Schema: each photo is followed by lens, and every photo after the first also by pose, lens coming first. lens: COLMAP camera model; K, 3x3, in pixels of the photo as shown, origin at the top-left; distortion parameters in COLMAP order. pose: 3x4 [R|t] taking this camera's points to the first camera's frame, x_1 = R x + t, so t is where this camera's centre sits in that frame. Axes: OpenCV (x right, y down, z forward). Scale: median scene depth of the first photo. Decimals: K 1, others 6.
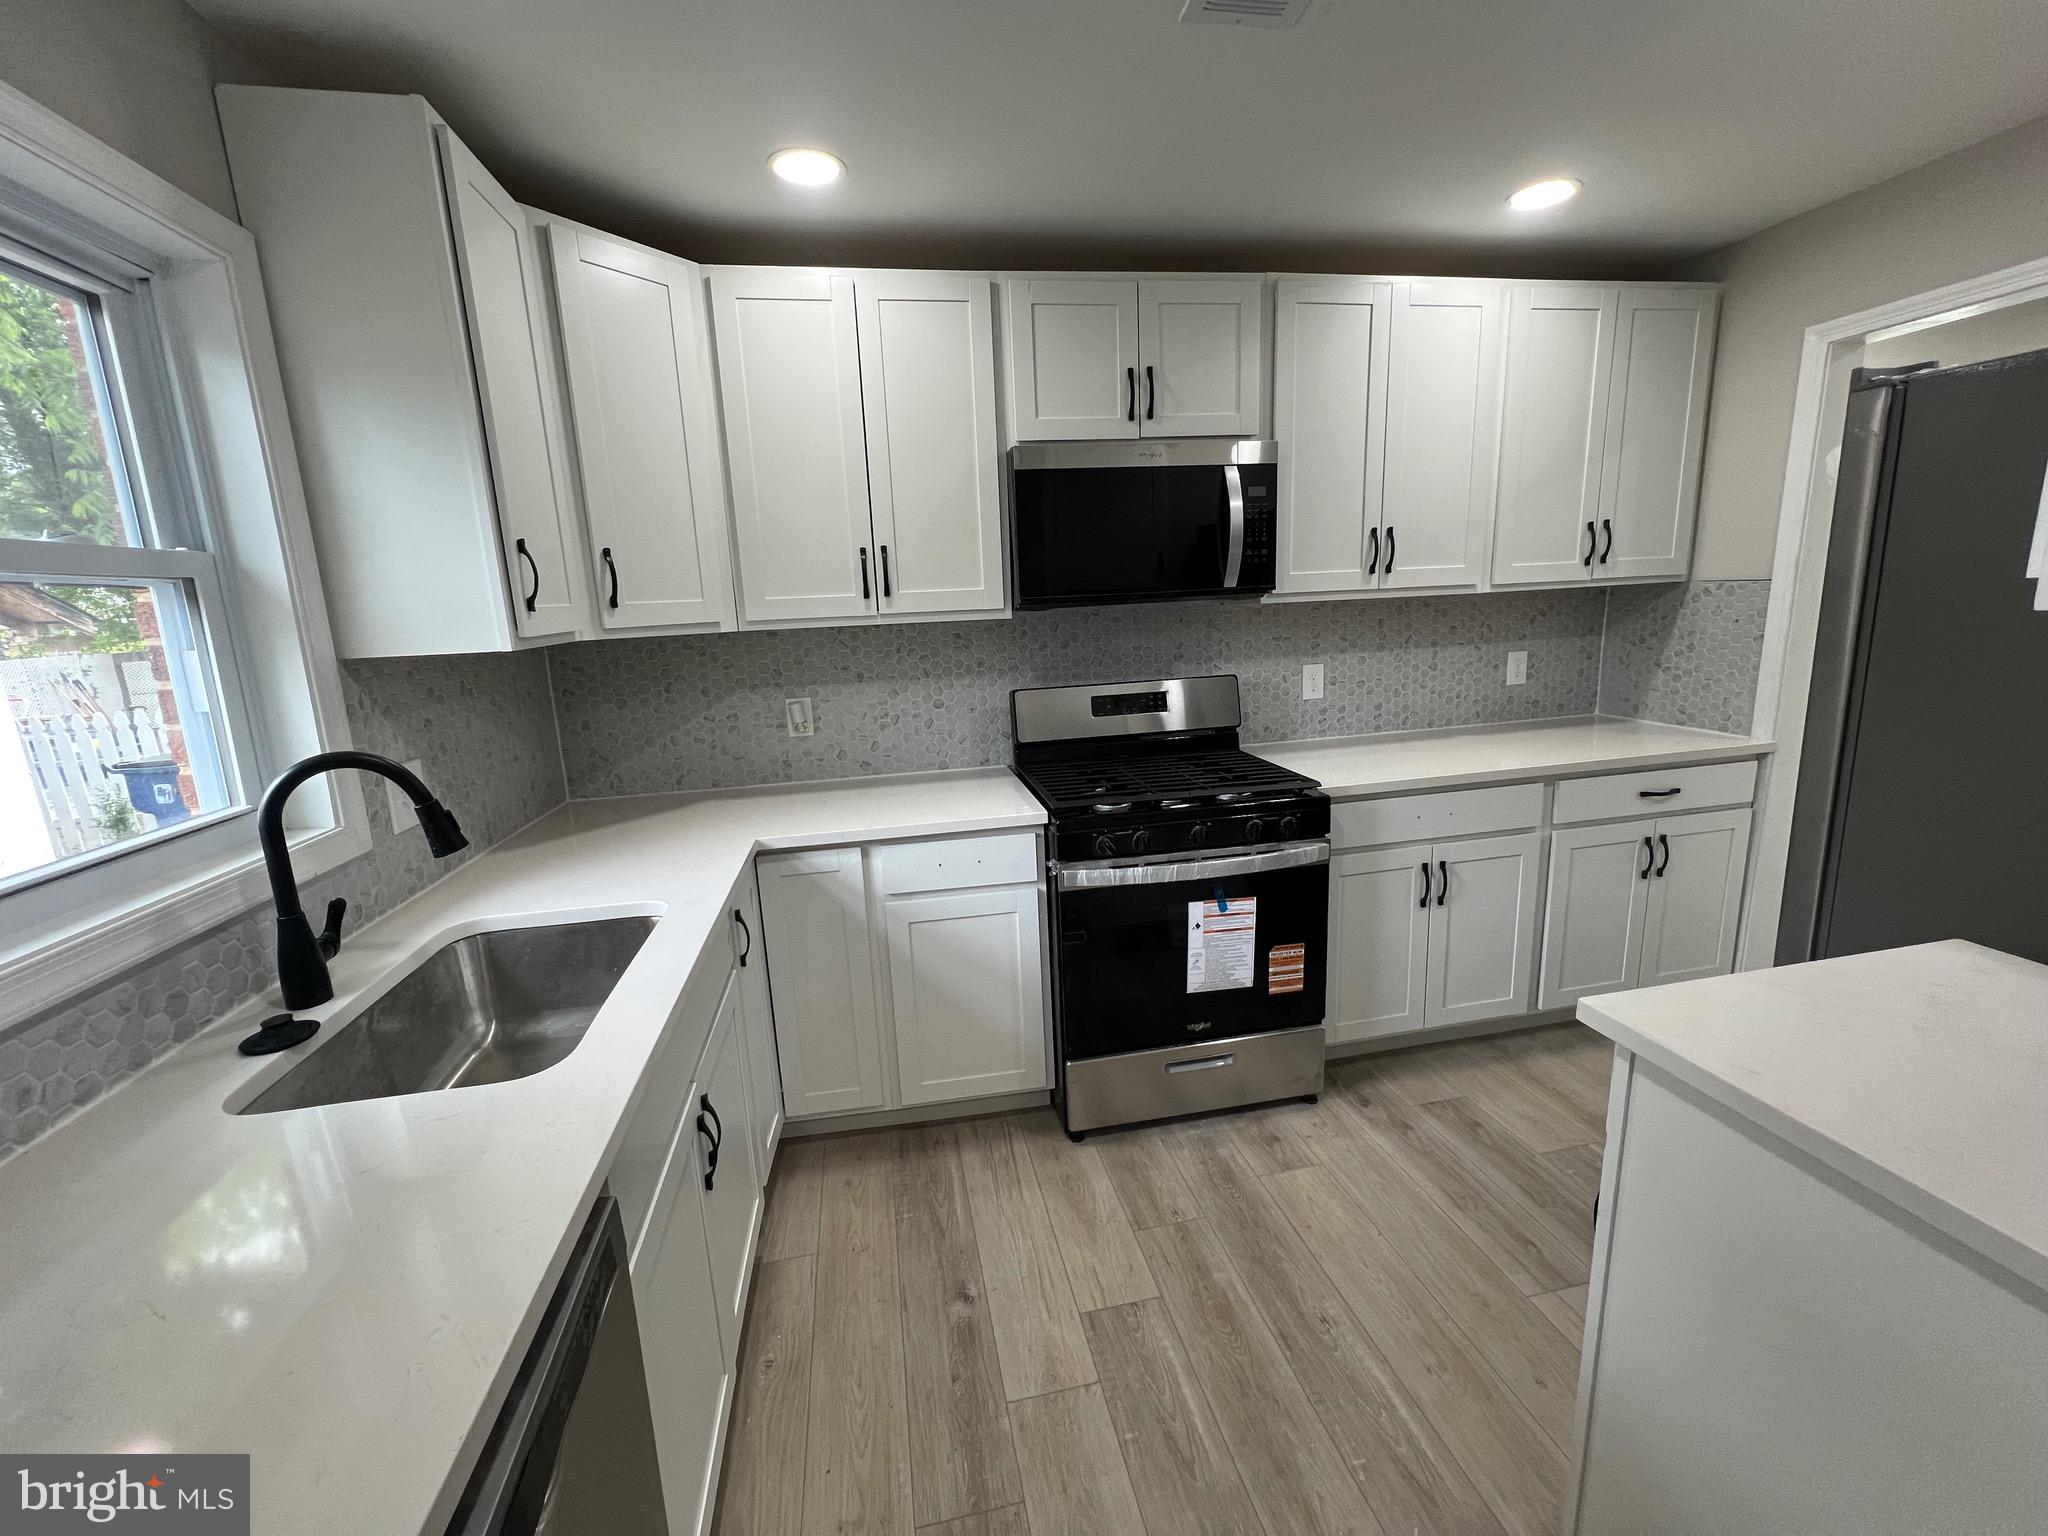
lens RADIAL K [[820.5, 0, 1022.2], [0, 820.5, 762.9], [0, 0, 1]] dist [-0.002601, 0.000922]
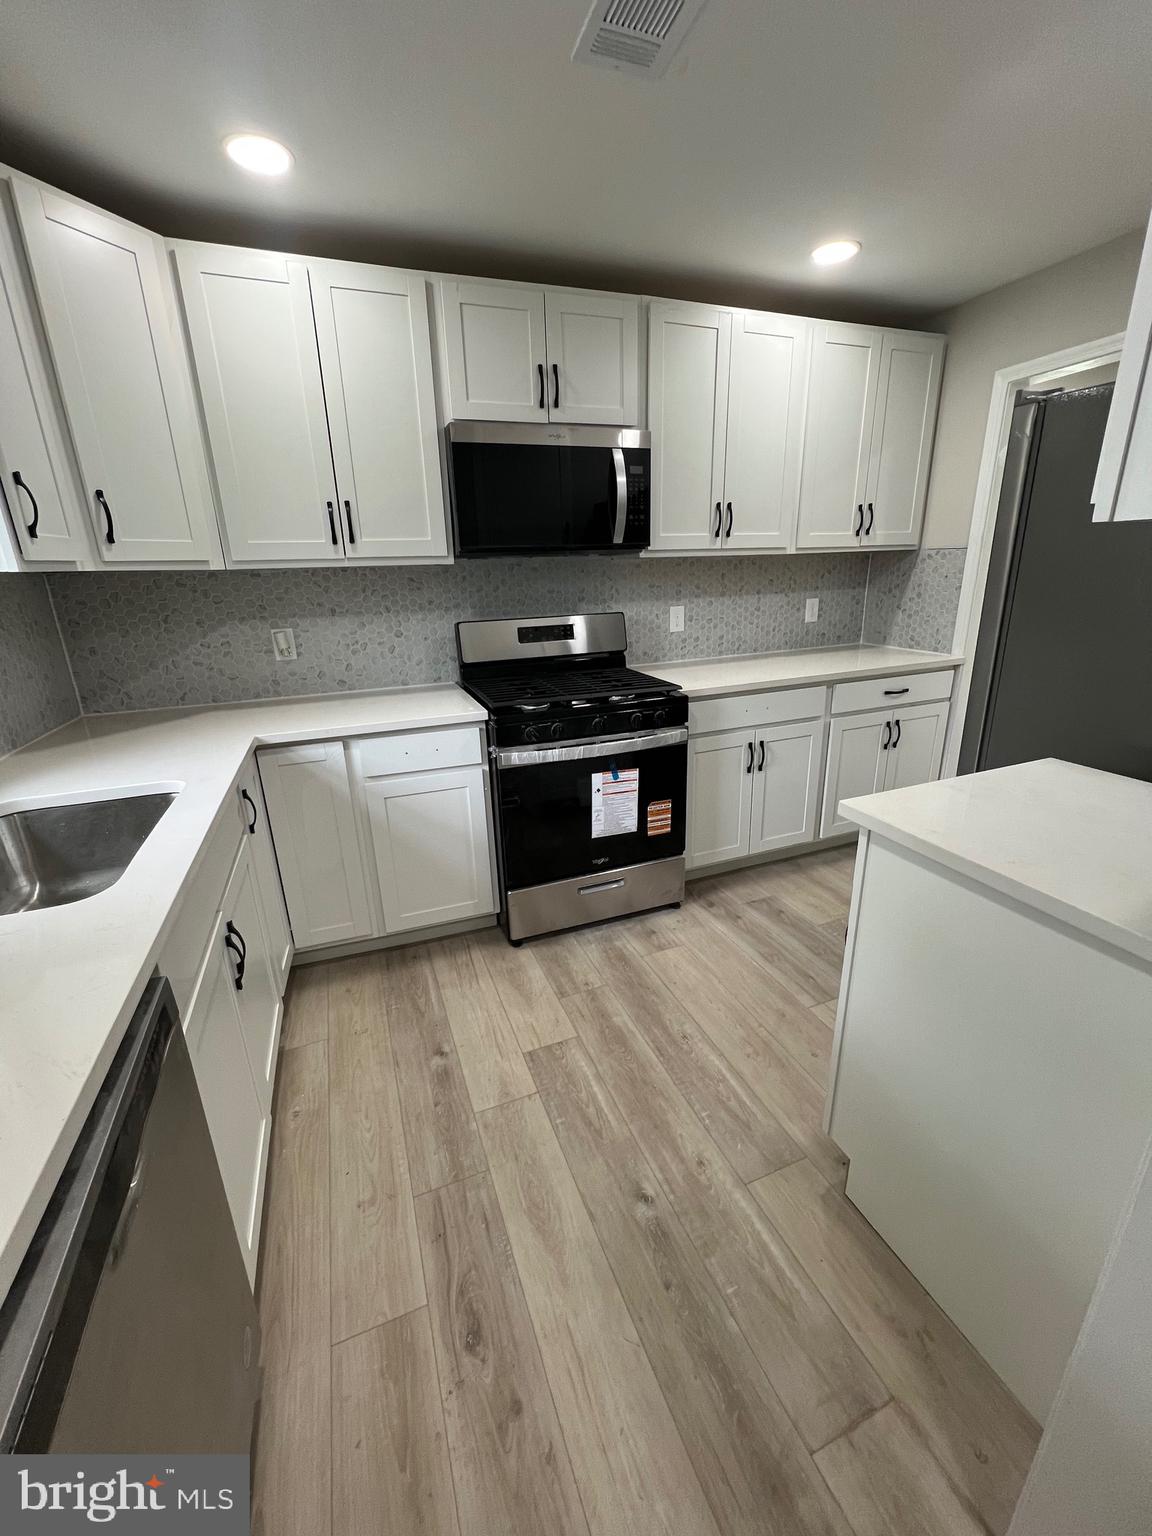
lens RADIAL K [[615.4, 0, 579.8], [0, 615.4, 765.1], [0, 0, 1]] dist [-0.002601, 0.000922]
pose [[0.983278, -0.039459, 0.177783, -0.002833], [0.020331, 0.993926, 0.108154, 0.040035], [-0.180971, -0.102731, 0.978108, -0.018825]]
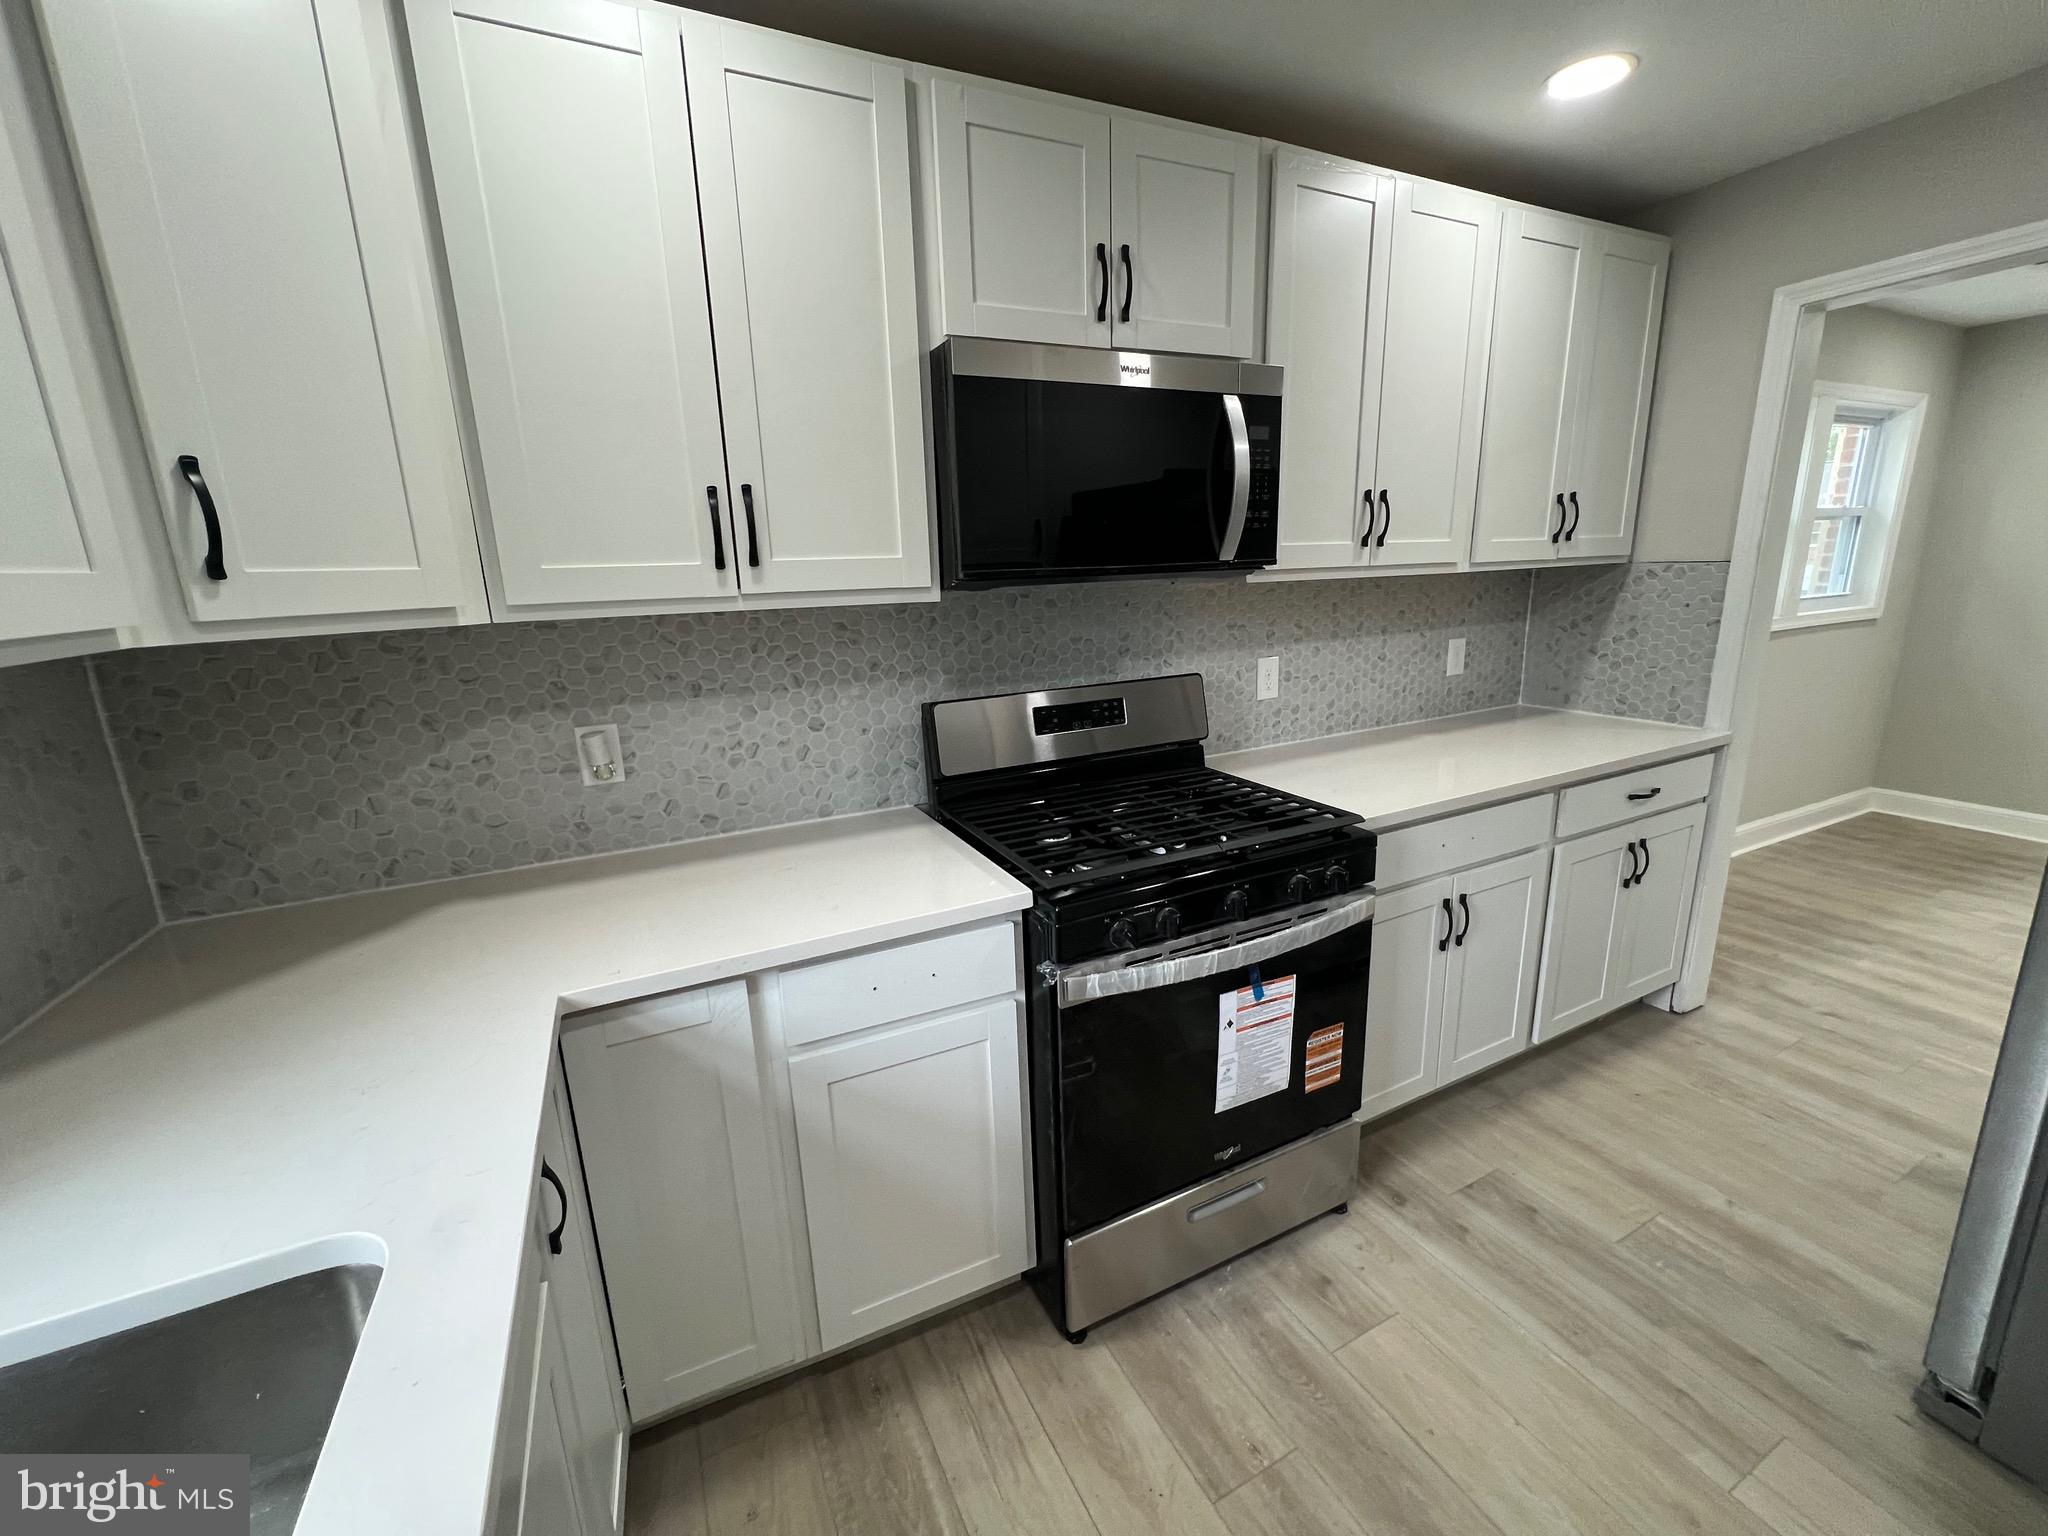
lens RADIAL K [[820.5, 0, 1022.2], [0, 820.5, 763.0], [0, 0, 1]] dist [-0.002601, 0.000922]
pose [[0.963126, -0.050667, 0.264237, -0.141136], [0.044938, 0.998606, 0.027683, -0.060088], [-0.265271, -0.014788, 0.964060, 0.334473]]
